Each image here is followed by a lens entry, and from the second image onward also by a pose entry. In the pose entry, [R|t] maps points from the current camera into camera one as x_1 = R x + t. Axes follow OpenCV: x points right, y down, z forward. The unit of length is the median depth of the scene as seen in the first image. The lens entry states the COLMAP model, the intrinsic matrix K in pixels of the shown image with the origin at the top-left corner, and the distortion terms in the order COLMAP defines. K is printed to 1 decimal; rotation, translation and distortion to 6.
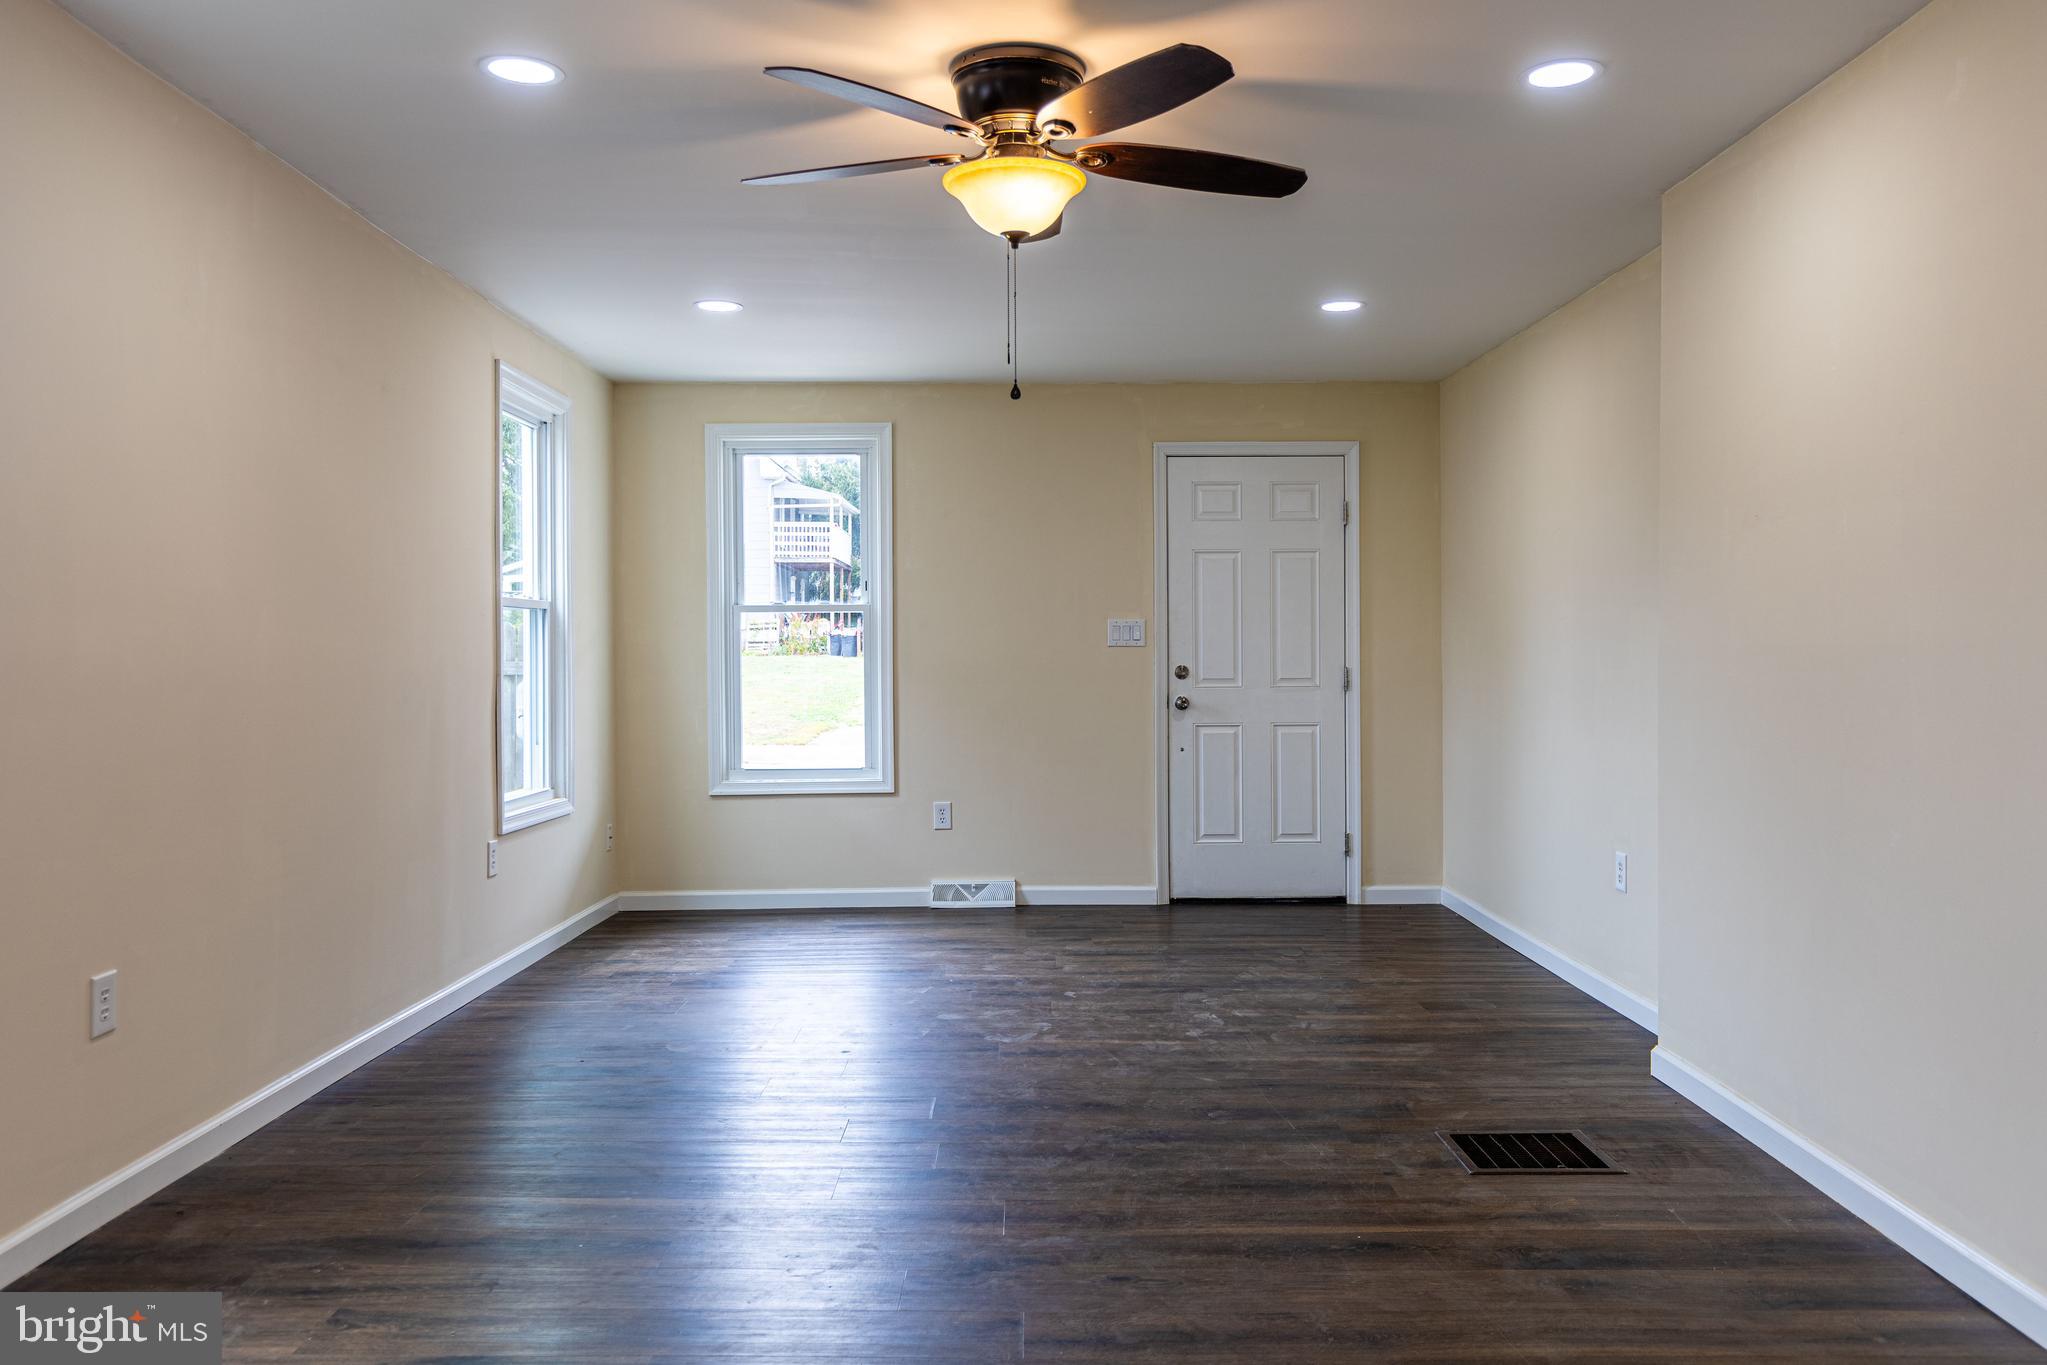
lens RADIAL K [[1130.7, 0, 1022.4], [0, 1130.7, 652.5], [0, 0, 1]] dist [-0.000038, -0.000055]
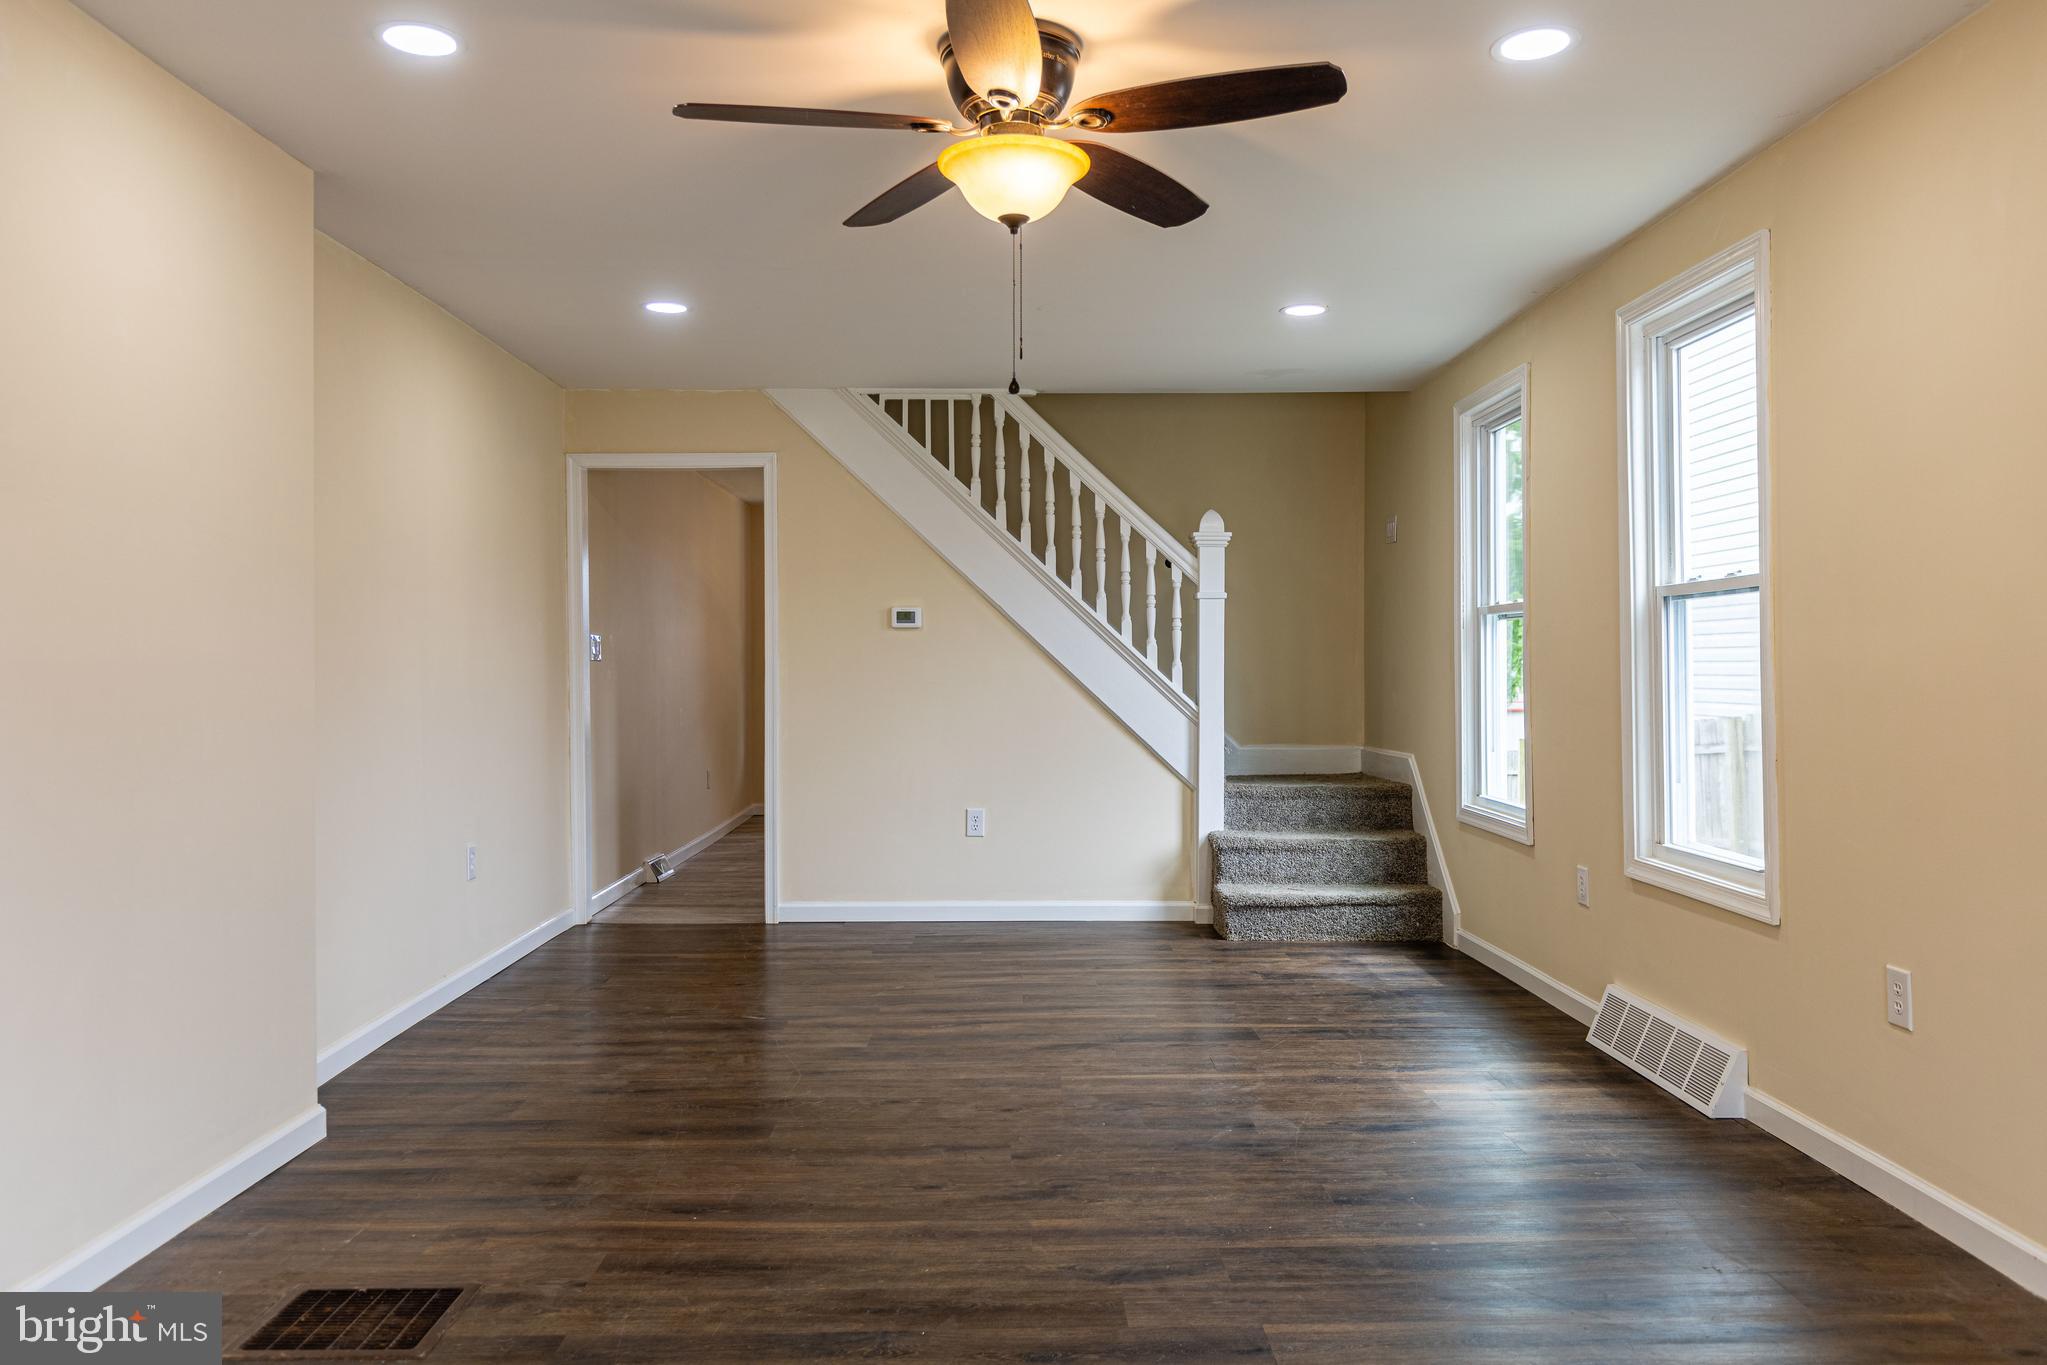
lens RADIAL K [[1130.7, 0, 1022.4], [0, 1130.7, 652.5], [0, 0, 1]] dist [-0.000038, -0.000055]
pose [[-0.999891, 0.007042, -0.012962, 0.001167], [0.007118, 0.999958, -0.005823, -0.003827], [0.012920, -0.005915, -0.999899, 1.971014]]
